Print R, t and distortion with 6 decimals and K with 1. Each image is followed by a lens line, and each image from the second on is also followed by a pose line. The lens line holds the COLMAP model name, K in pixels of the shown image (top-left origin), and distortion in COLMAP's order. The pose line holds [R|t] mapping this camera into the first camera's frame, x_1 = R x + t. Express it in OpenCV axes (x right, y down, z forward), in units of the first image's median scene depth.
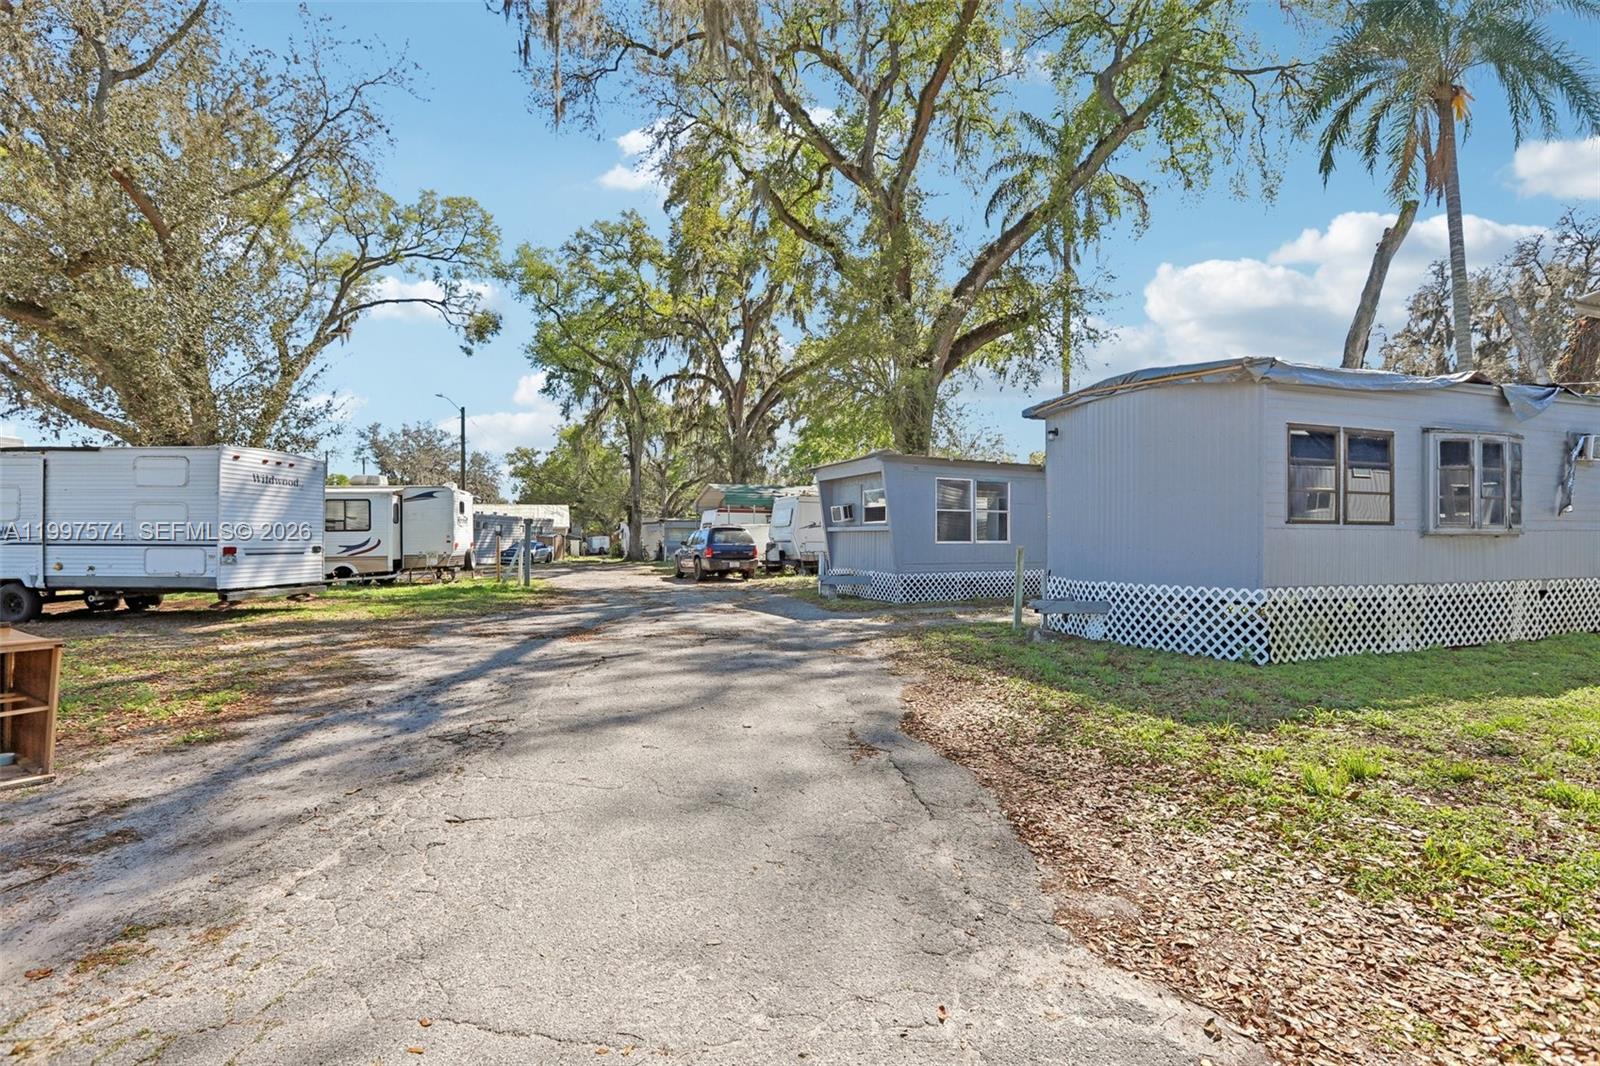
lens RADIAL K [[726.9, 0, 800.0], [0, 726.9, 533.0], [0, 0, 1]] dist [-0.044391, 0.016247]
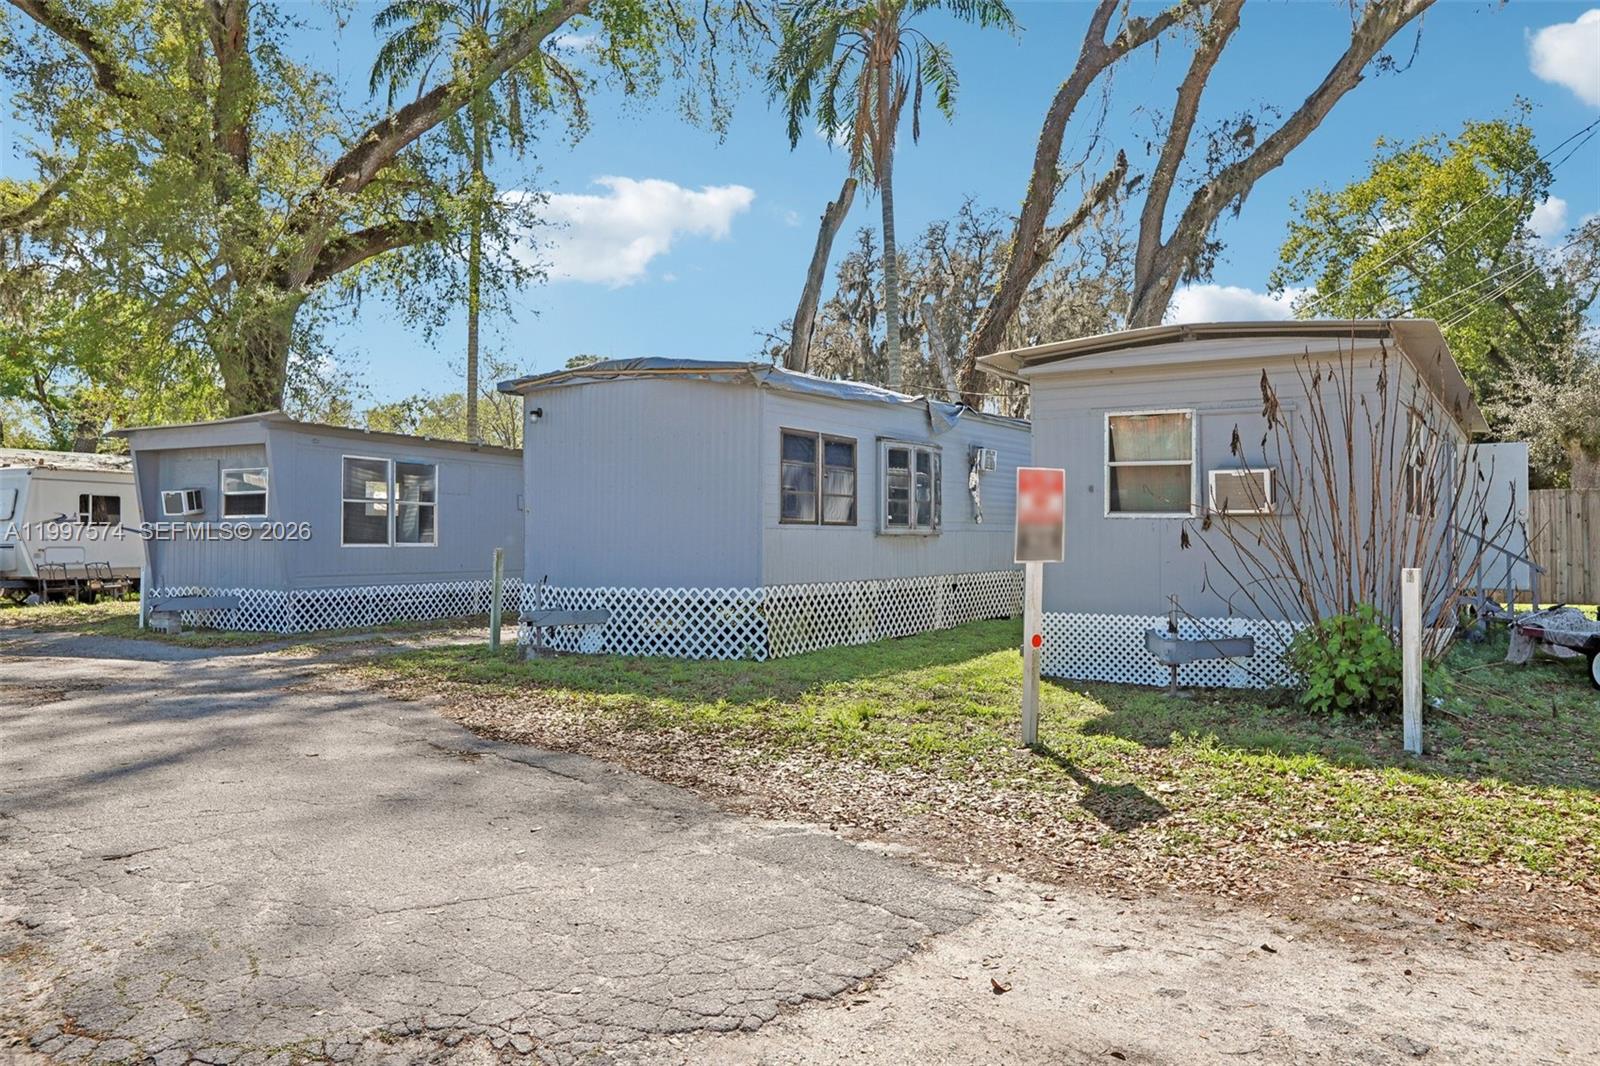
lens RADIAL K [[1118.7, 0, 795.7], [0, 1118.7, 534.3], [0, 0, 1]] dist [-0.002152, 0.000473]
pose [[0.778580, 0.001631, 0.627543, -0.099447], [-0.002005, 0.999998, -0.000112, 0.000502], [-0.627542, -0.001171, 0.778582, -0.086748]]
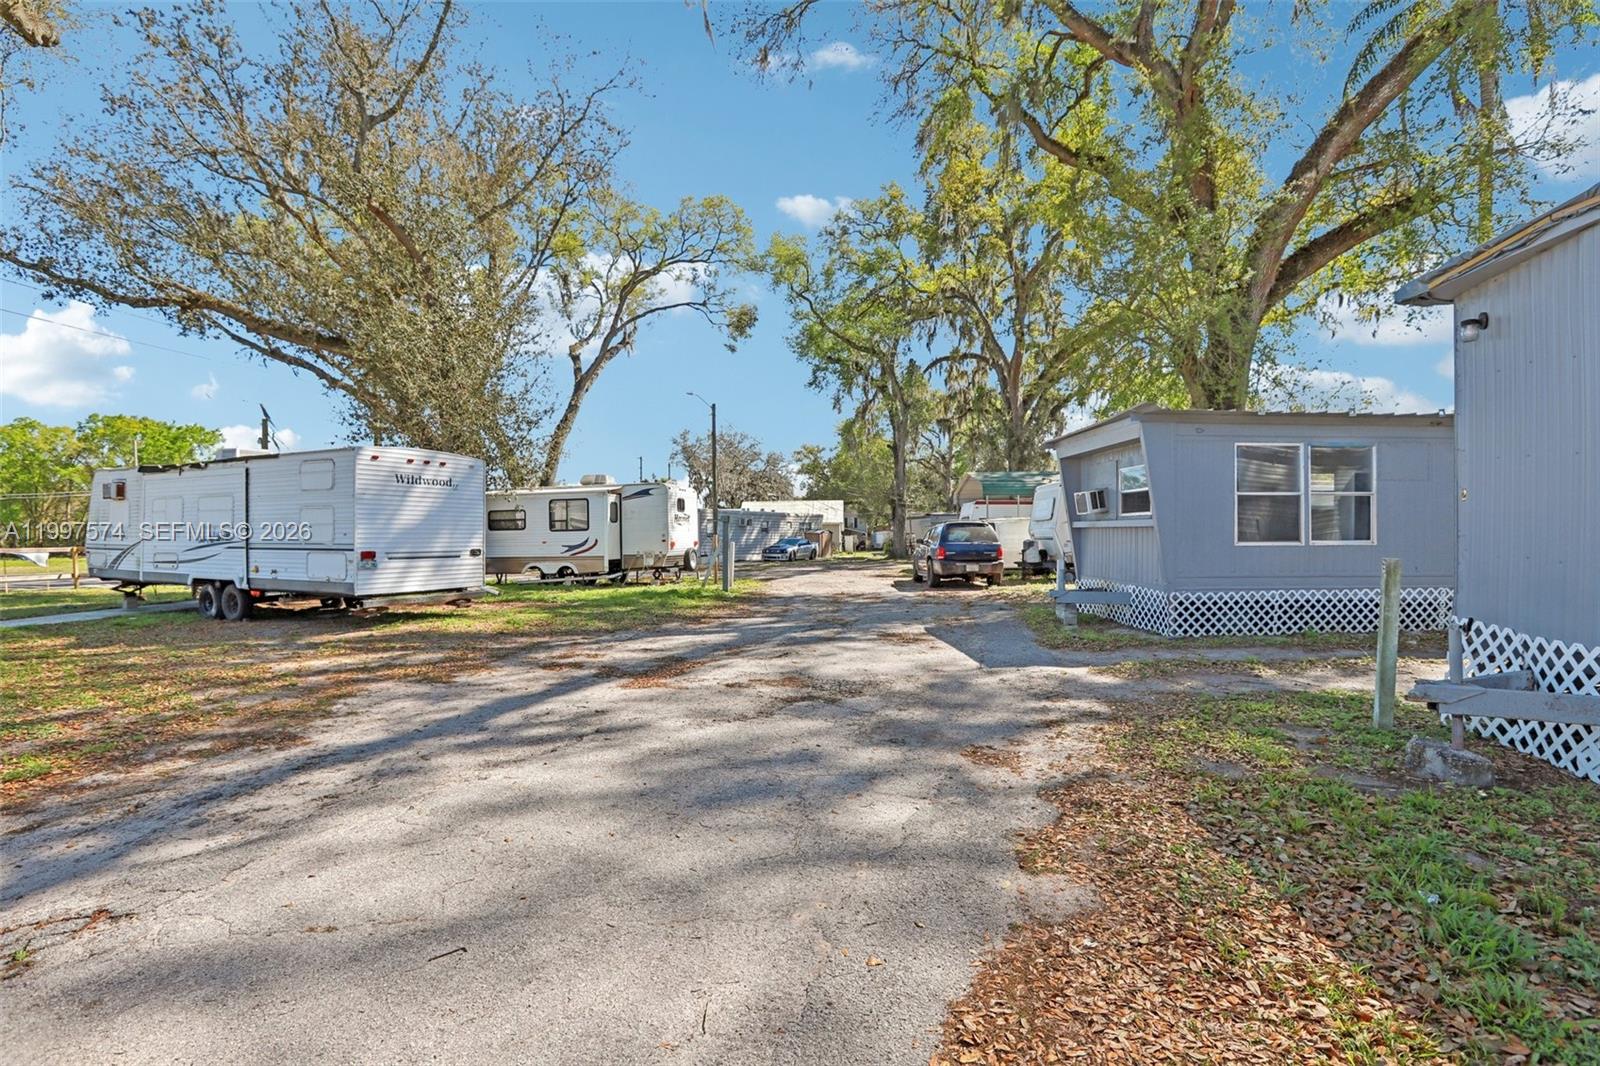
lens RADIAL K [[726.9, 0, 800.0], [0, 726.9, 533.0], [0, 0, 1]] dist [-0.044391, 0.016247]
pose [[0.916783, -0.005744, -0.399345, 0.055618], [0.009269, 0.999933, 0.006897, -0.003007], [0.399278, -0.010024, 0.916775, 0.170511]]
